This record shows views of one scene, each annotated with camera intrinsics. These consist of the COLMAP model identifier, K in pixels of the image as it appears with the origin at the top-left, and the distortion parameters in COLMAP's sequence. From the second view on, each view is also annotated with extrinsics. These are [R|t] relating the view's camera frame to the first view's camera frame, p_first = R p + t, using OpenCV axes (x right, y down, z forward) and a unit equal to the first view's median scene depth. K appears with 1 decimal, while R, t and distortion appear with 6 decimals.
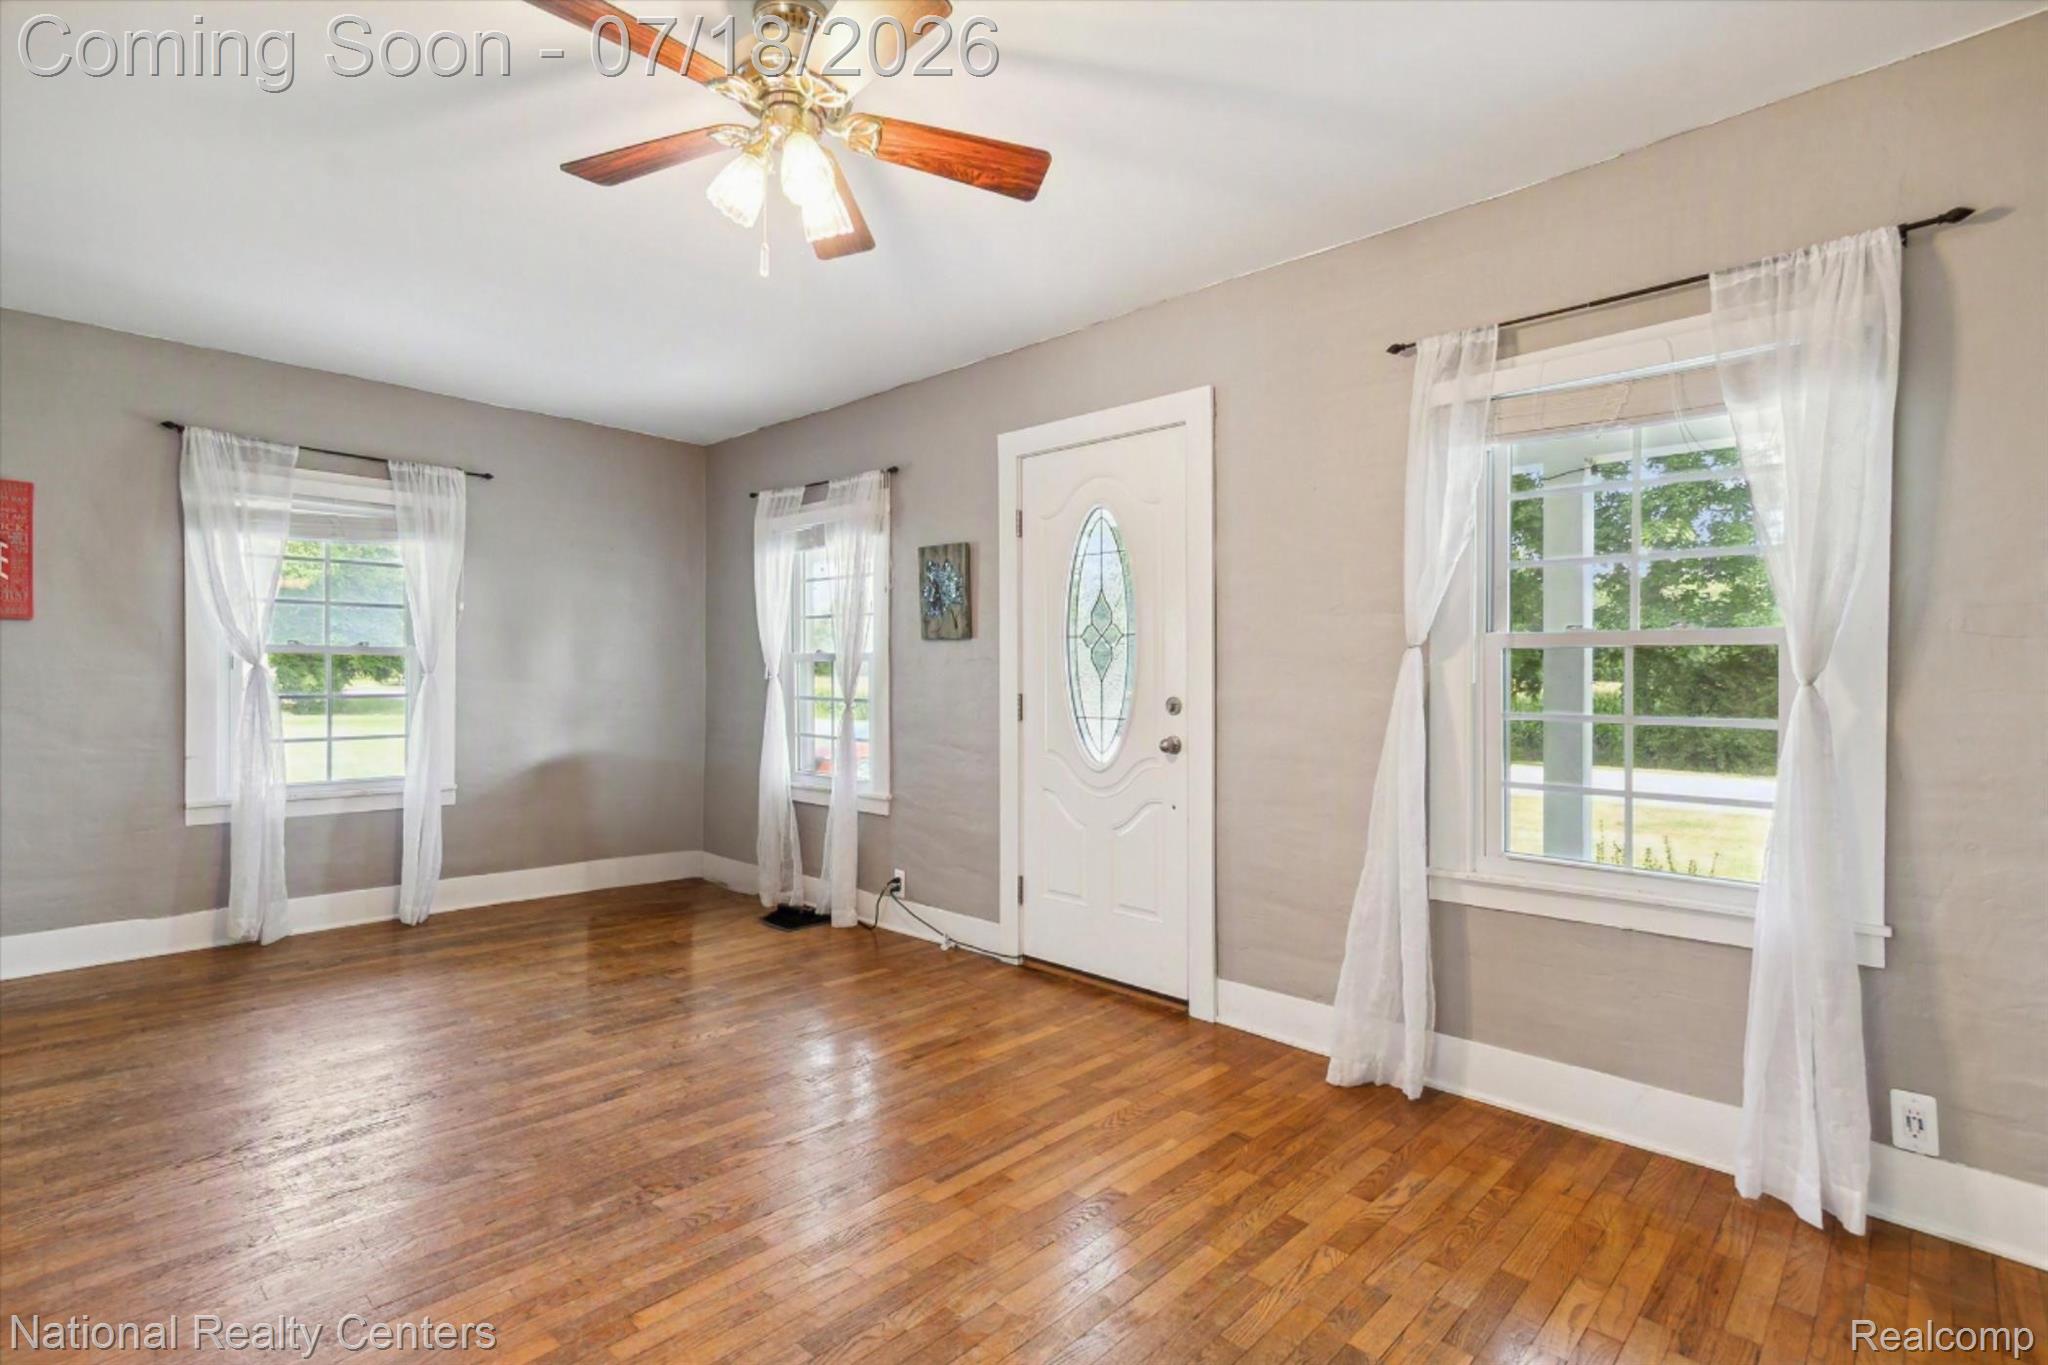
lens RADIAL K [[991.6, 0, 1016.7], [0, 991.6, 680.3], [0, 0, 1]] dist [0.010502, 0.001402]
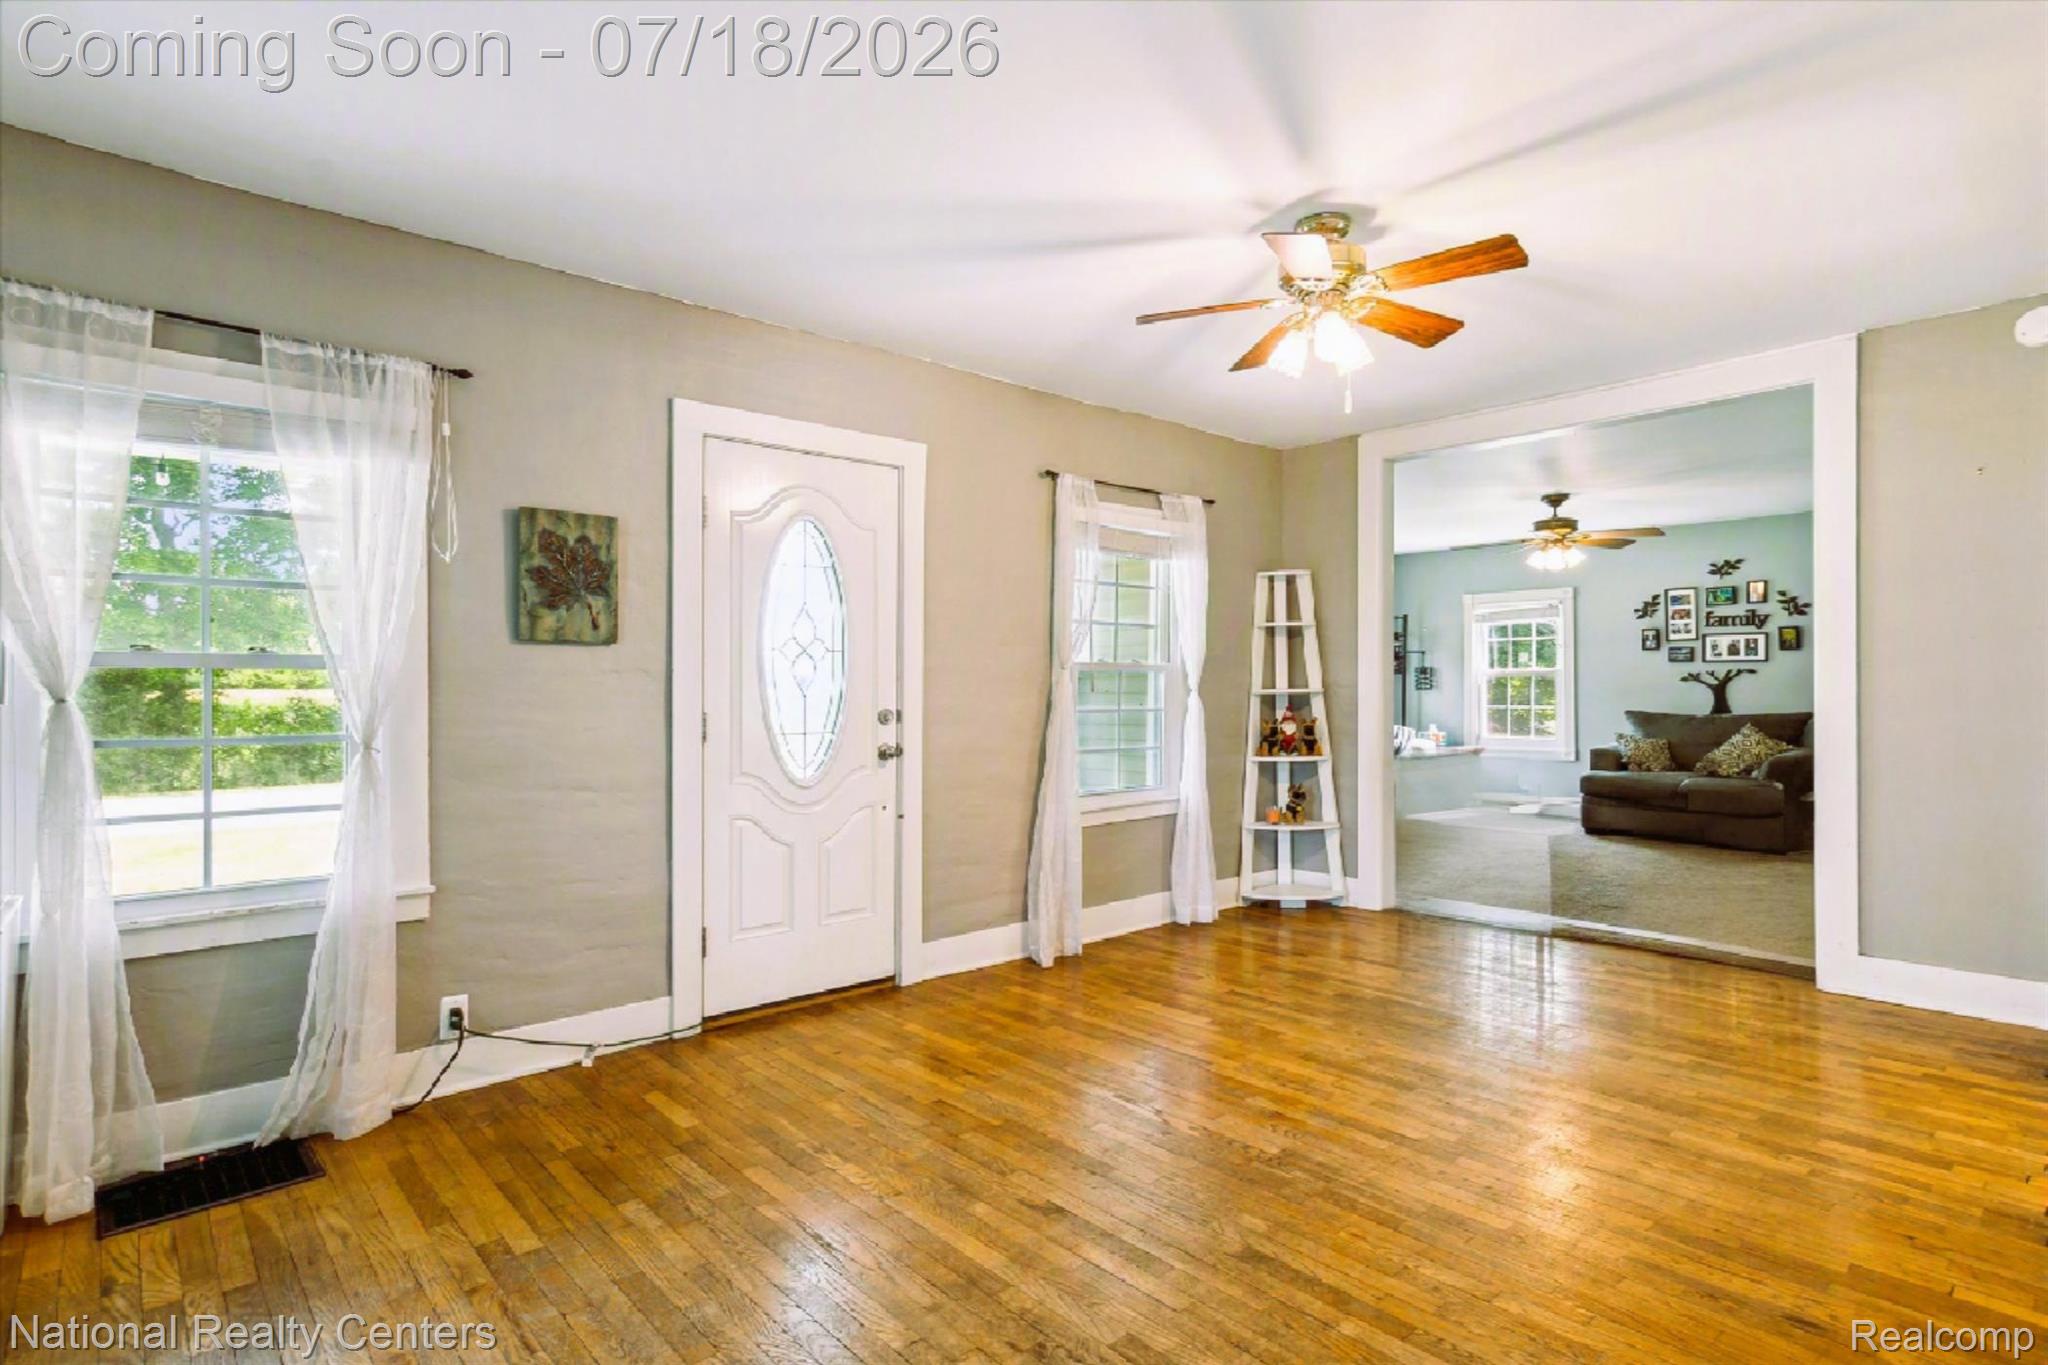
lens RADIAL K [[1039.5, 0, 1030.4], [0, 1039.5, 692.3], [0, 0, 1]] dist [-0.003337, 0.004983]
pose [[0.067288, -0.013950, 0.997636, -0.892788], [0.005768, 0.999891, 0.013593, -0.015215], [-0.997717, 0.004840, 0.067361, 0.679377]]
